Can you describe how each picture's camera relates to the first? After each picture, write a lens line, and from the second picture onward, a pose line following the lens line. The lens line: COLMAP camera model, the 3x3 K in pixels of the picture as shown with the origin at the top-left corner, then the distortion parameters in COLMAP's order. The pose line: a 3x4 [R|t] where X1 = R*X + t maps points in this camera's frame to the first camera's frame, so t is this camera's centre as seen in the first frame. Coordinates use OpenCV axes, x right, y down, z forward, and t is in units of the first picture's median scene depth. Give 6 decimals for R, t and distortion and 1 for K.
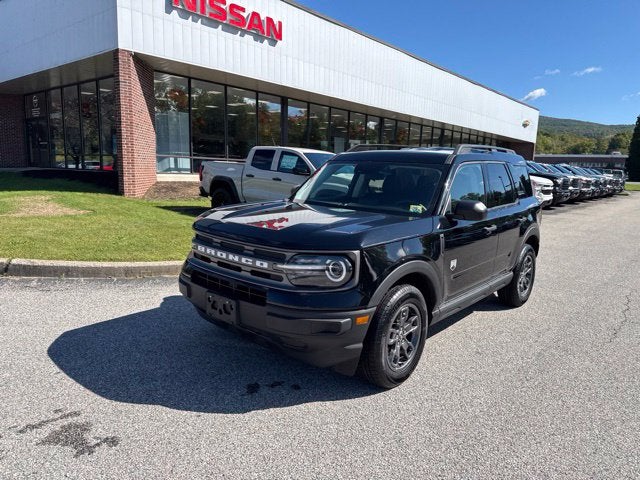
lens RADIAL K [[452.1, 0, 322.3], [0, 452.1, 237.0], [0, 0, 1]] dist [0.021175, -0.024155]
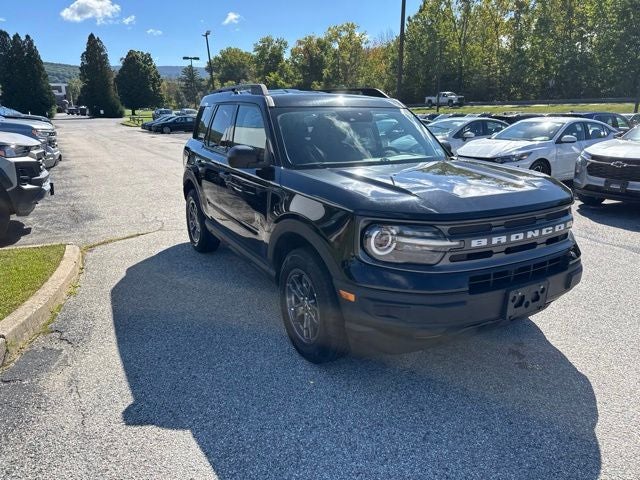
lens RADIAL K [[452.1, 0, 323.1], [0, 452.1, 236.4], [0, 0, 1]] dist [0.021175, -0.024155]
pose [[0.342455, -0.284377, 0.895463, -0.564339], [0.167097, 0.956333, 0.239805, -0.111266], [-0.924556, 0.067507, 0.375019, 0.554772]]
